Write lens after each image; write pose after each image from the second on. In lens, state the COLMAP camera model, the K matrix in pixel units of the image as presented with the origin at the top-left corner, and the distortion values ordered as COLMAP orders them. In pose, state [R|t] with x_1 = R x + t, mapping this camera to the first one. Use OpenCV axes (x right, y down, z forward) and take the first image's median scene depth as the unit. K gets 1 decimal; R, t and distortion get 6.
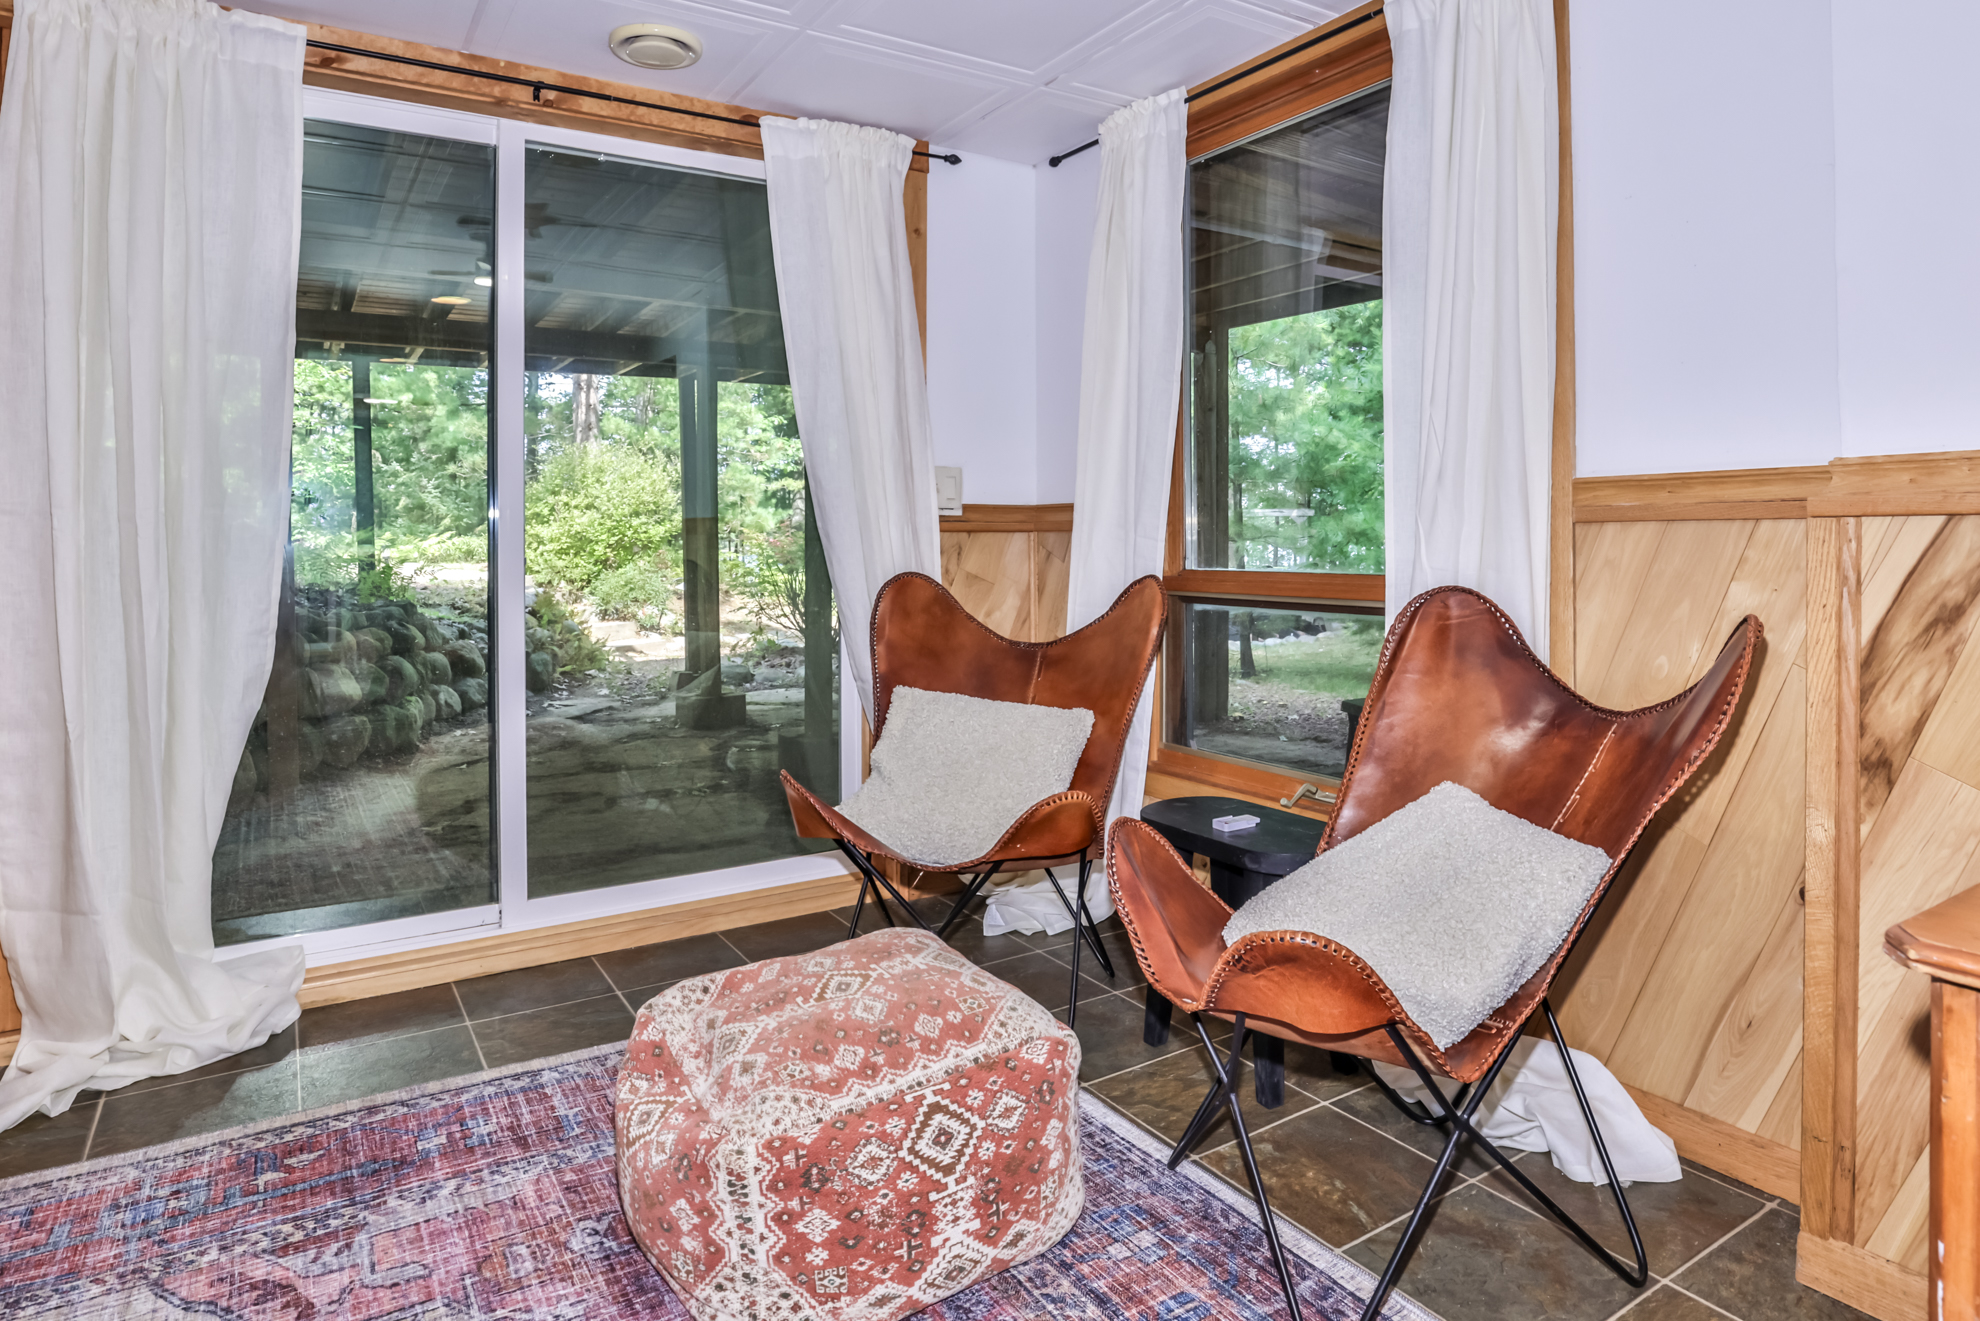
lens RADIAL K [[1217.7, 0, 994.7], [0, 1217.7, 526.2], [0, 0, 1]] dist [-0.040860, 0.000376]
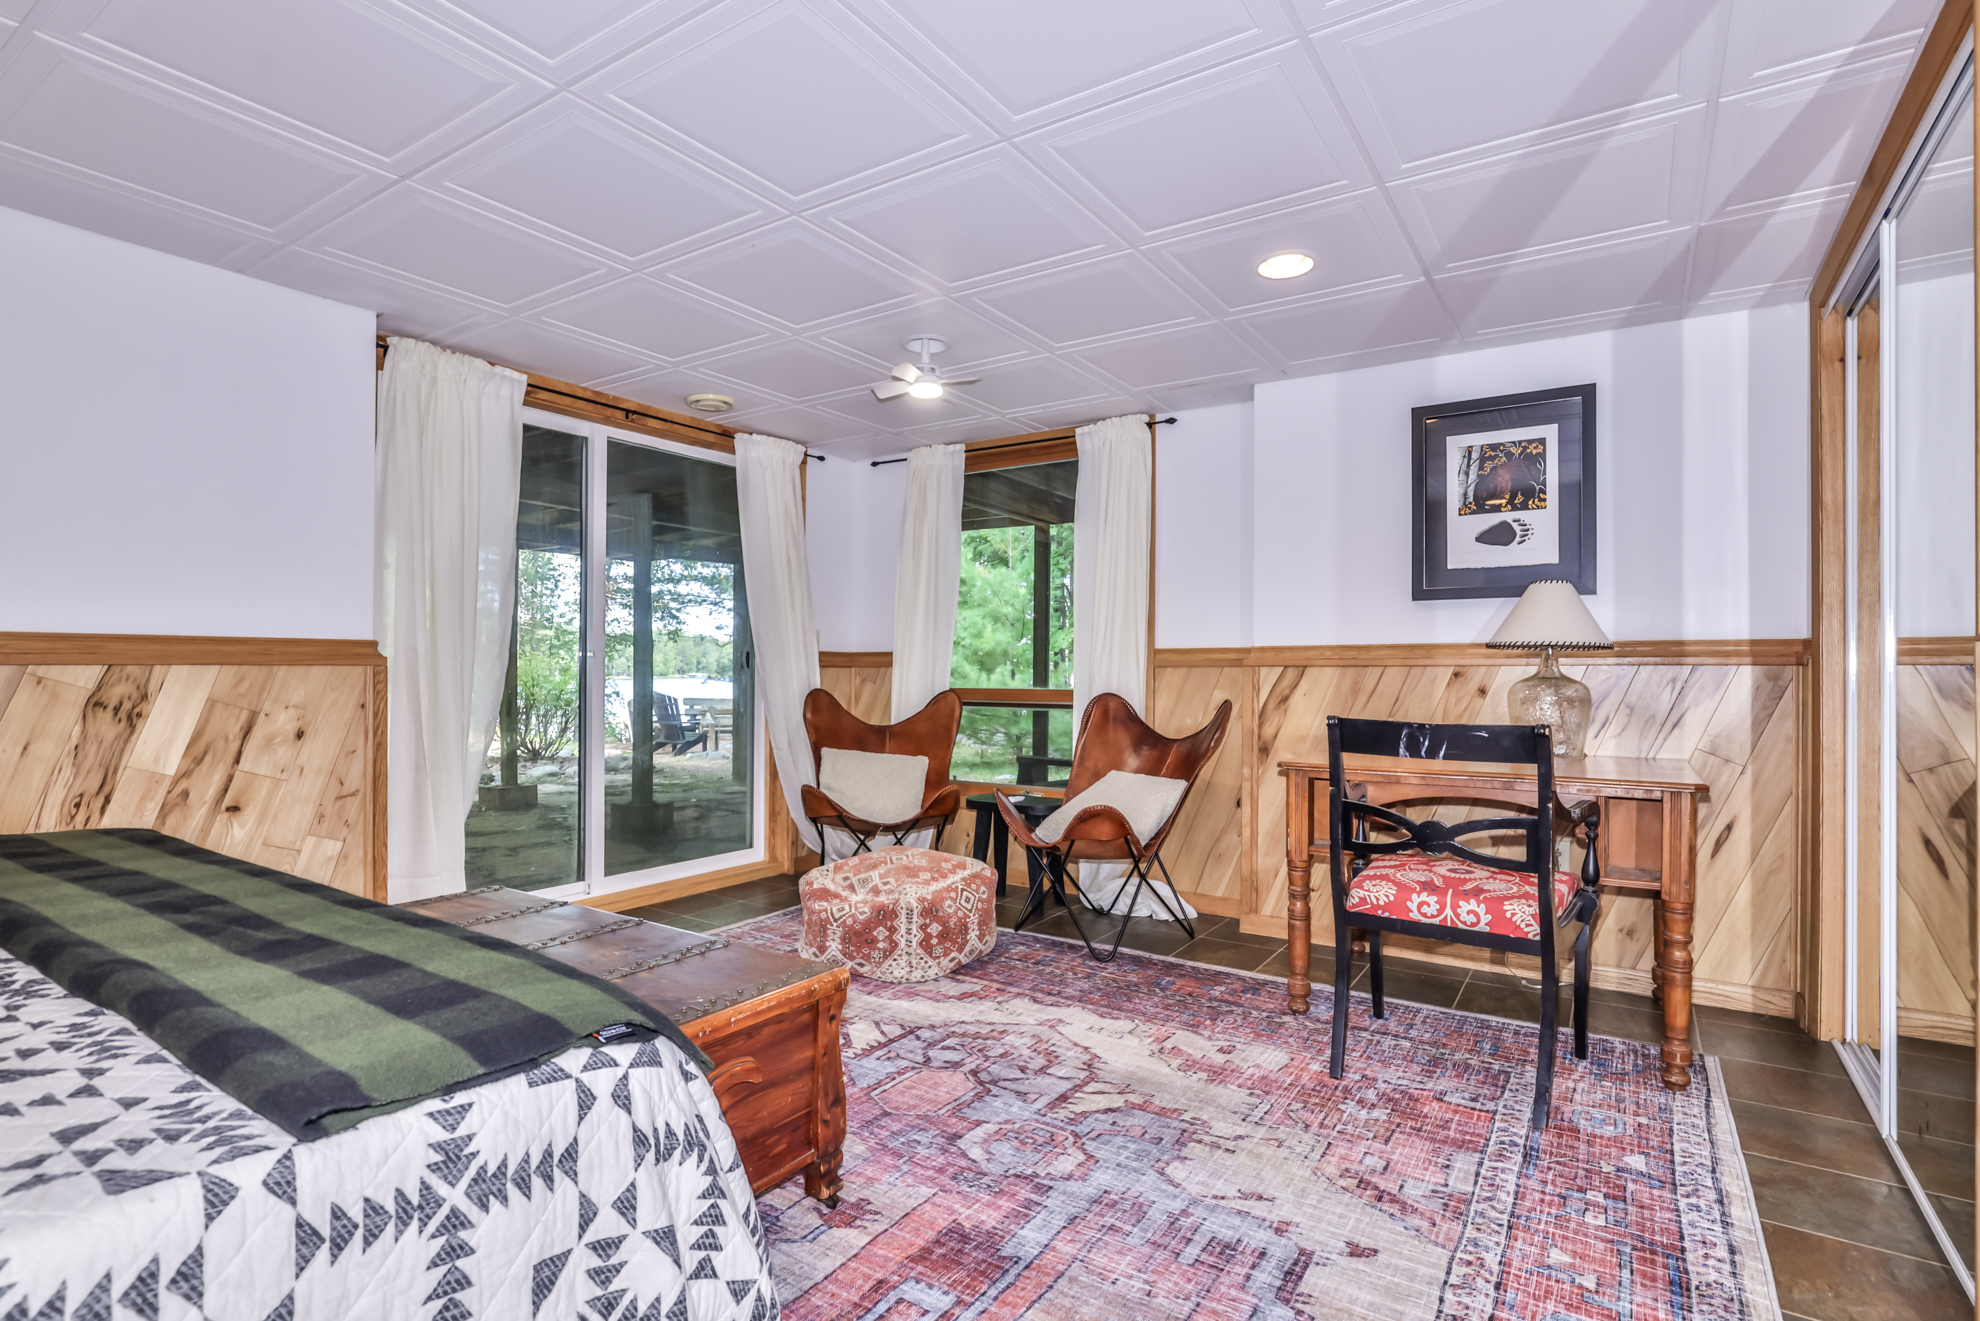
lens RADIAL K [[979.8, 0, 990.0], [0, 979.8, 660.5], [0, 0, 1]] dist [-0.030509, 0.000180]
pose [[0.921628, 0.014879, 0.387789, -0.628715], [-0.013704, 0.999889, -0.005796, 0.000136], [-0.387832, 0.000028, 0.921730, -0.740386]]
